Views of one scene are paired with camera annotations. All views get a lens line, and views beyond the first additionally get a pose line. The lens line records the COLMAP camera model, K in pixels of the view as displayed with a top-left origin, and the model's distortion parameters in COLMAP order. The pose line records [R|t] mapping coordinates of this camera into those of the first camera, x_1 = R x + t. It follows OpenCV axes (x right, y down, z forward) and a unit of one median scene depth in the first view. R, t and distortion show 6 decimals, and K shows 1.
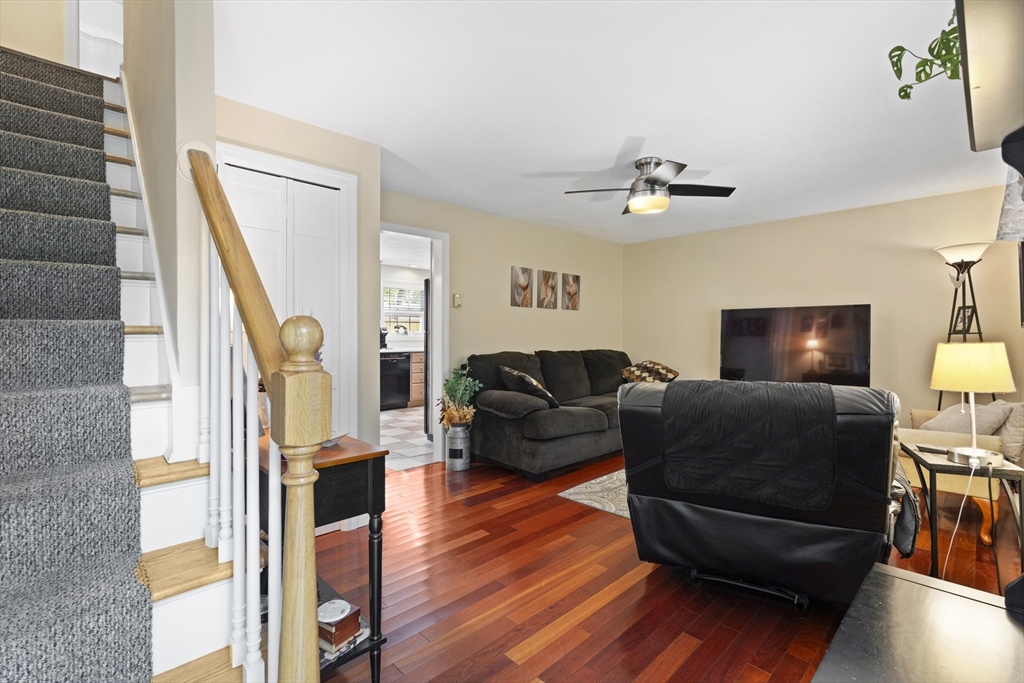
lens RADIAL K [[460.5, 0, 511.1], [0, 460.5, 339.2], [0, 0, 1]] dist [-0.002758, 0.001215]
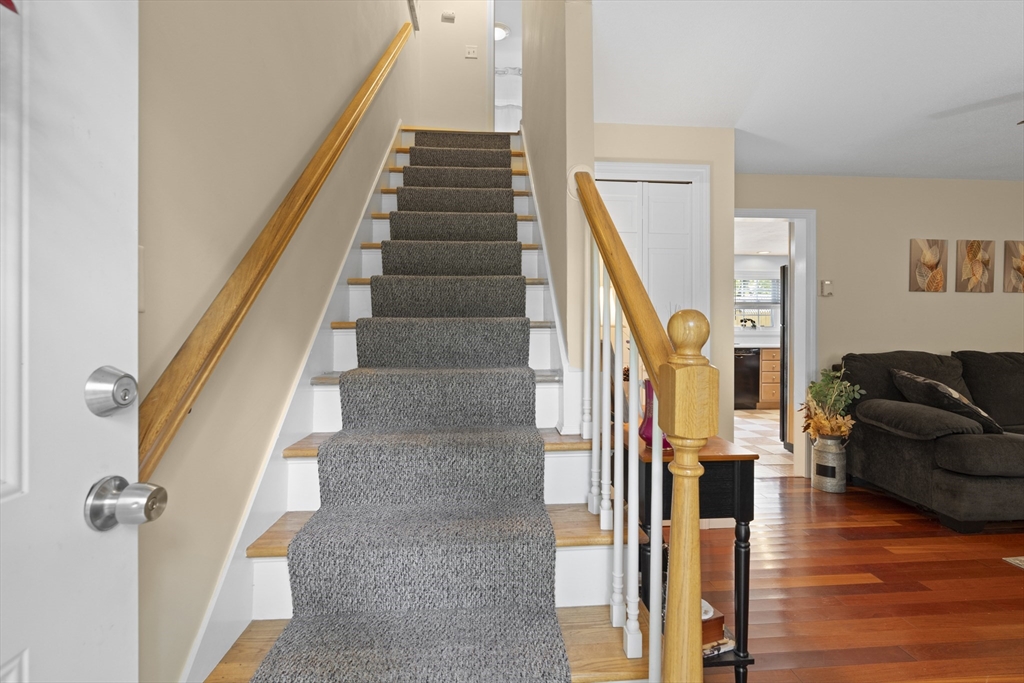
lens RADIAL K [[462.8, 0, 515.4], [0, 462.8, 328.4], [0, 0, 1]] dist [-0.010746, 0.004228]
pose [[0.772350, 0.000783, -0.635196, -0.032014], [-0.007399, 0.999942, -0.007763, 0.000373], [0.635154, 0.010696, 0.772312, -0.009593]]
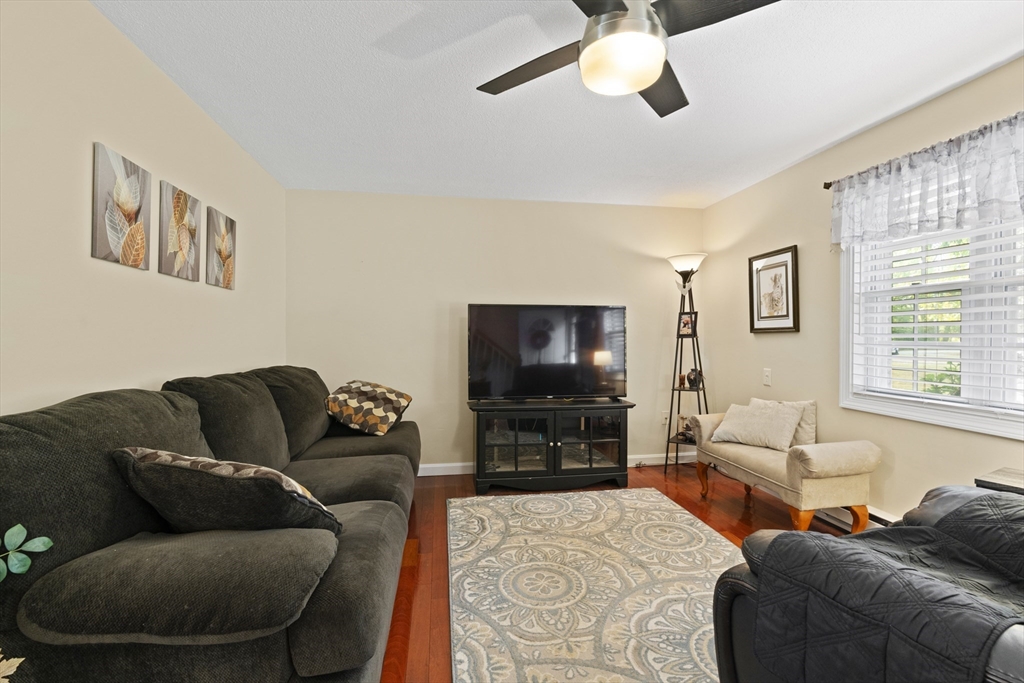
lens RADIAL K [[460.5, 0, 511.1], [0, 460.5, 339.2], [0, 0, 1]] dist [-0.002758, 0.001215]
pose [[0.564708, -0.004227, 0.825280, -0.172299], [0.008486, 0.999964, -0.000685, -0.012739], [-0.825247, 0.007390, 0.564723, 0.874835]]
